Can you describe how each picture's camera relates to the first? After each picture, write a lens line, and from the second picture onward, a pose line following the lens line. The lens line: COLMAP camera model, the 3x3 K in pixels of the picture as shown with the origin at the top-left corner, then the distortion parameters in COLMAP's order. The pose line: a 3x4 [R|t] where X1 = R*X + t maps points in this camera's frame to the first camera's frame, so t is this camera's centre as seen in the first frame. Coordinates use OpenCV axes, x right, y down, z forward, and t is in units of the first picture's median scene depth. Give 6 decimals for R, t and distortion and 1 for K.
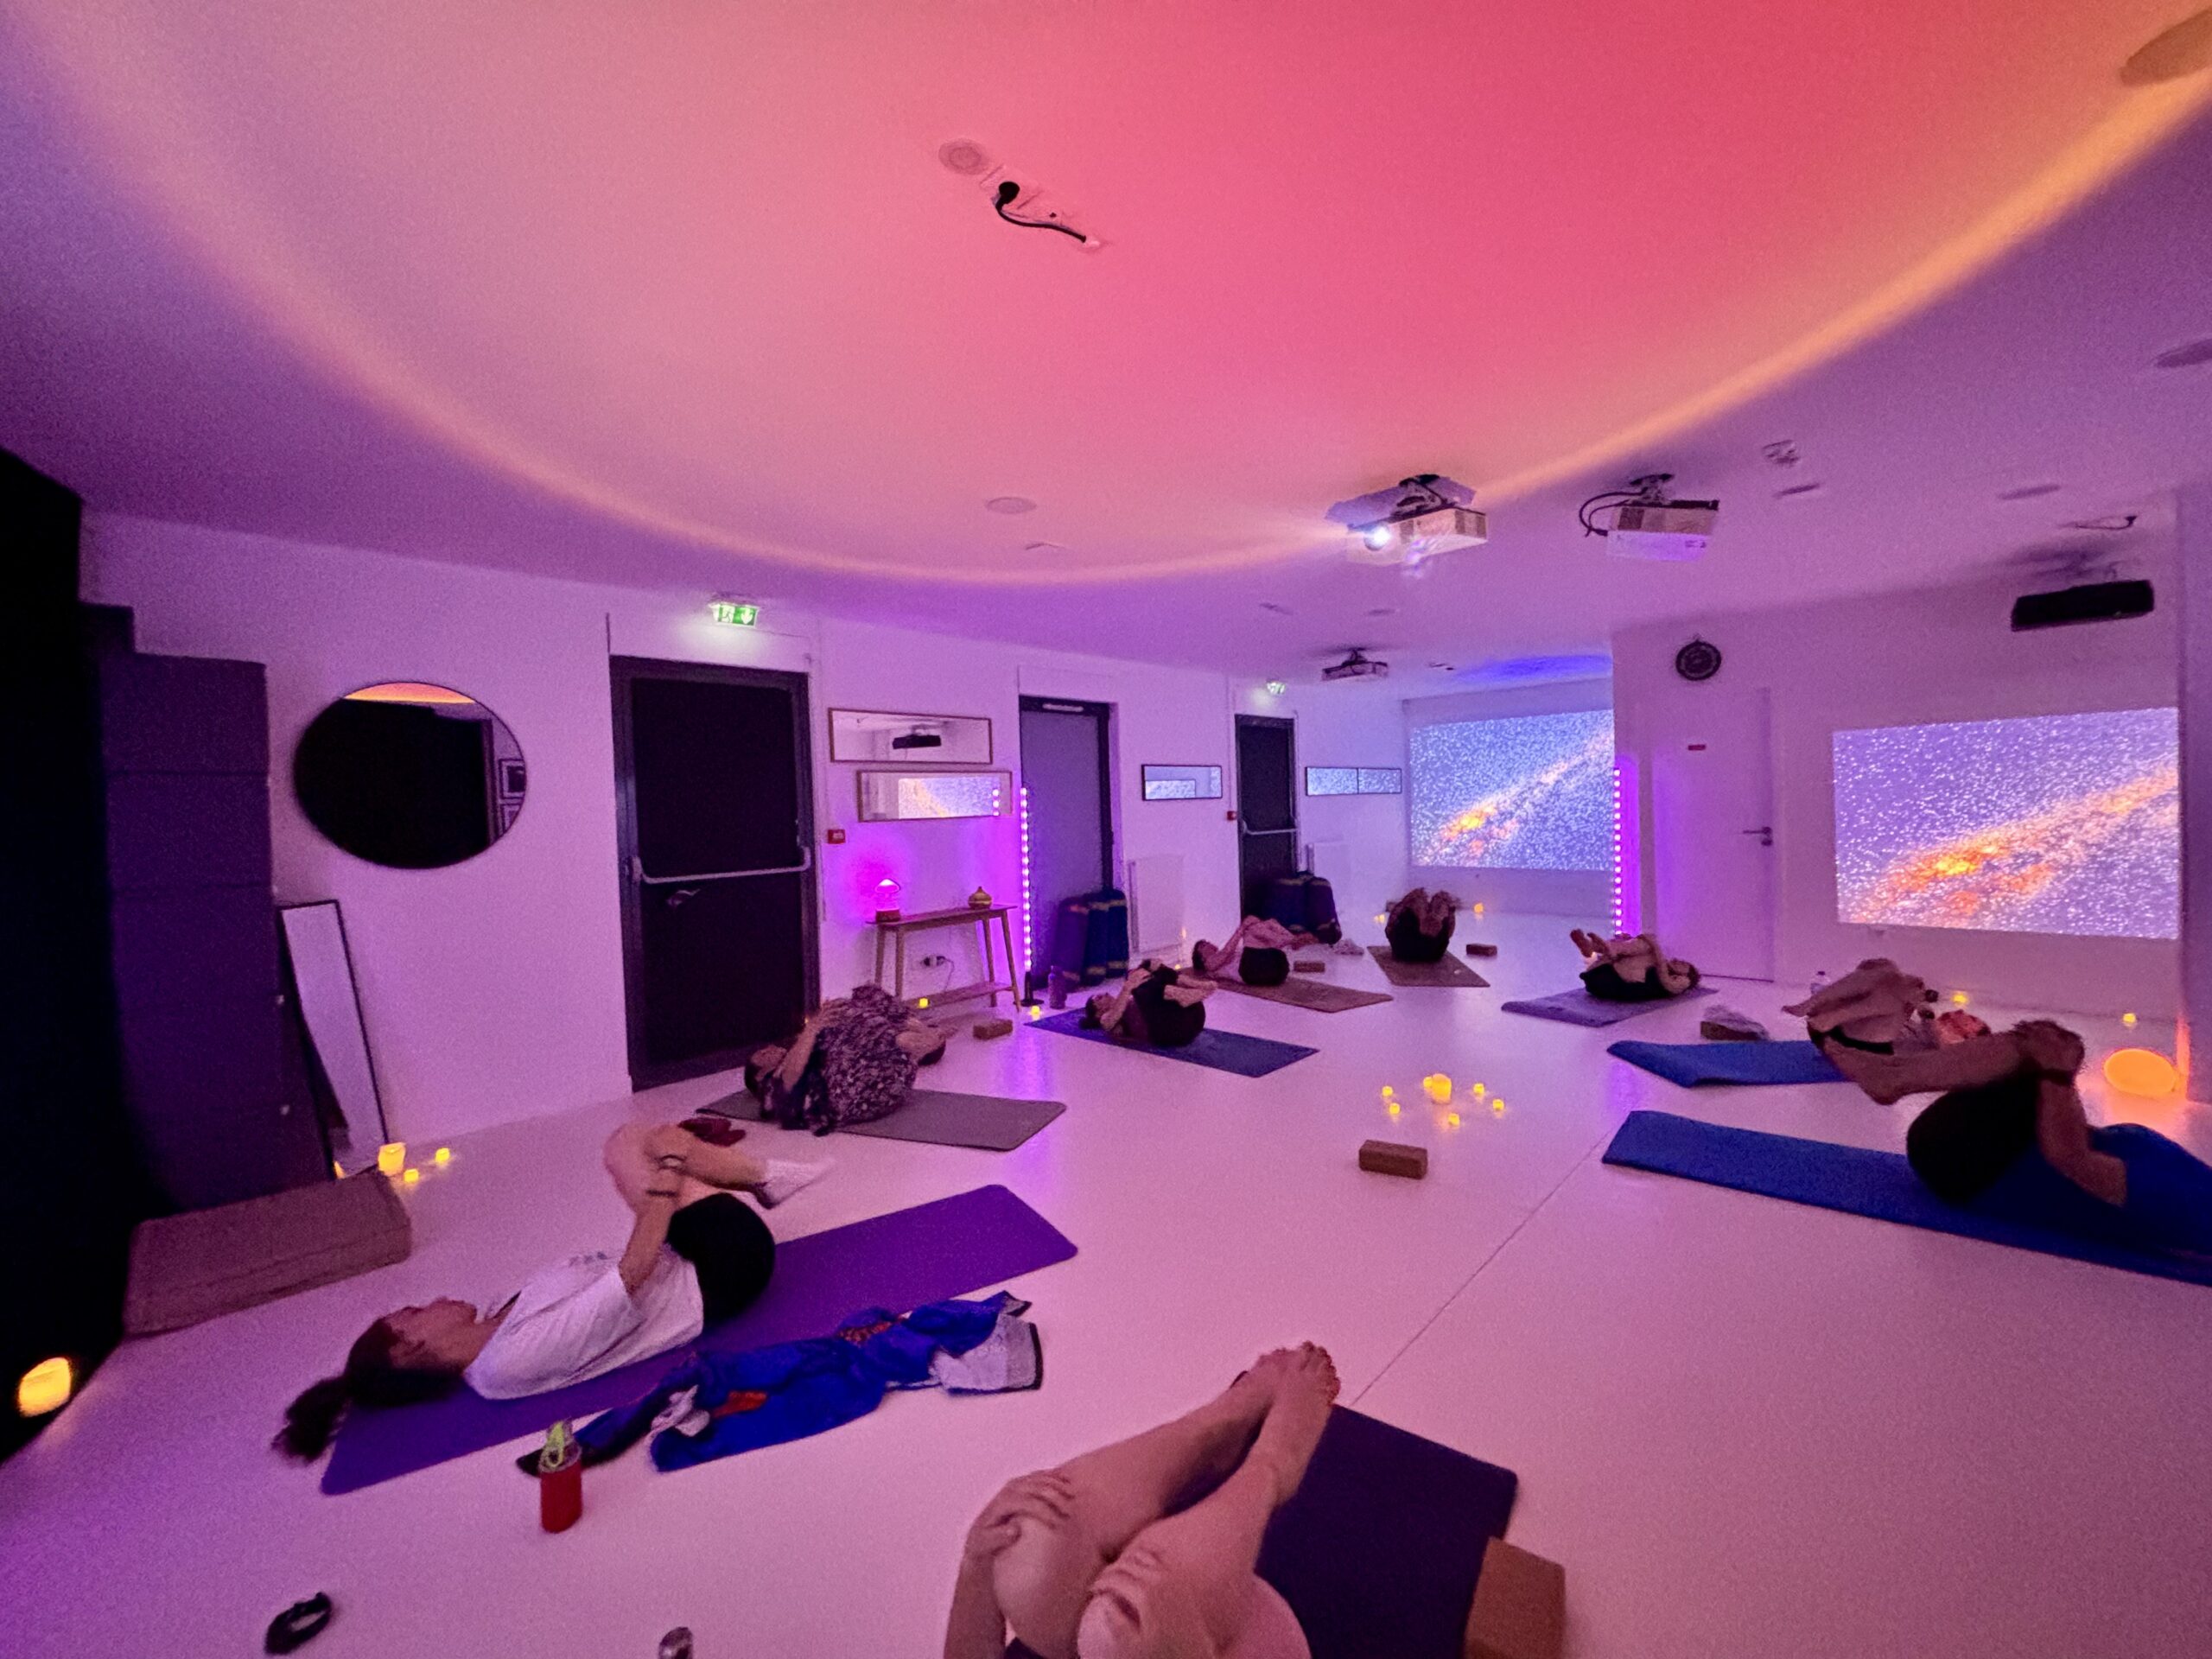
lens RADIAL K [[886.4, 0, 1099.8], [0, 886.4, 817.9], [0, 0, 1]] dist [0.003012, -0.000253]
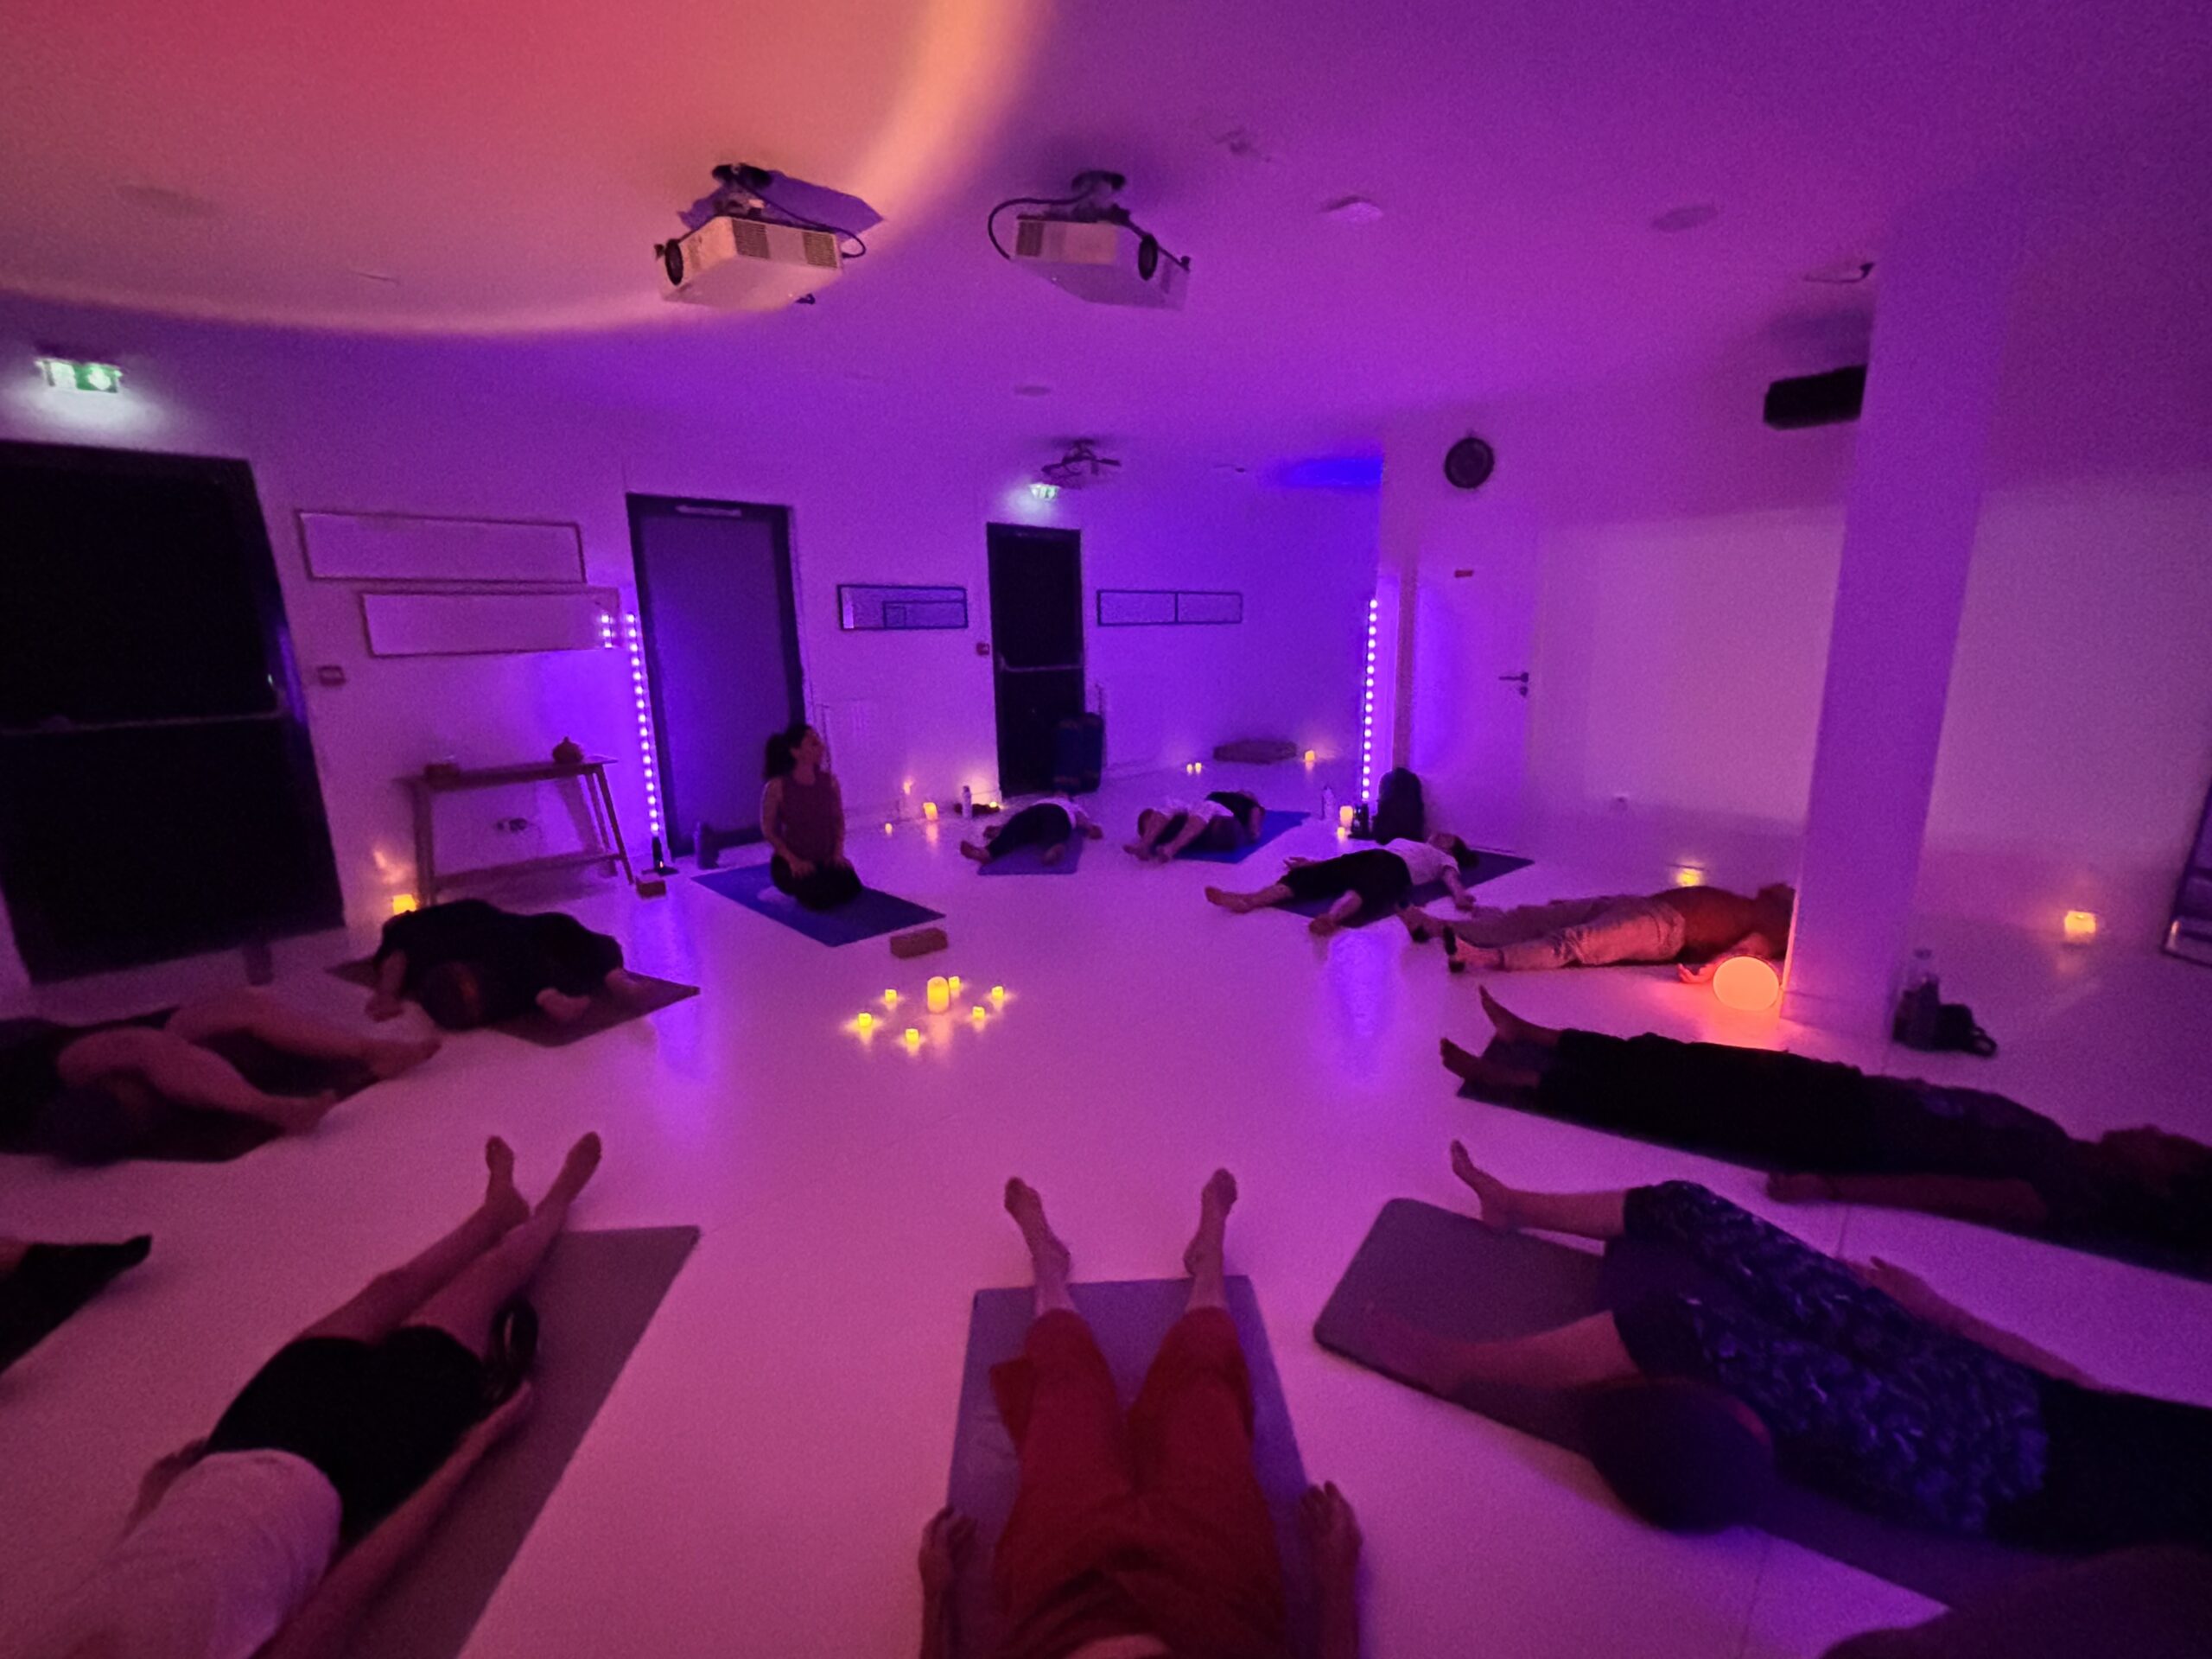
lens RADIAL K [[956.2, 0, 1110.9], [0, 956.2, 826.6], [0, 0, 1]] dist [-0.002084, -0.000849]
pose [[0.999789, 0.007728, 0.019017, 0.333706], [-0.011207, 0.981675, 0.190233, -0.014250], [-0.017199, -0.190406, 0.981555, 0.090347]]
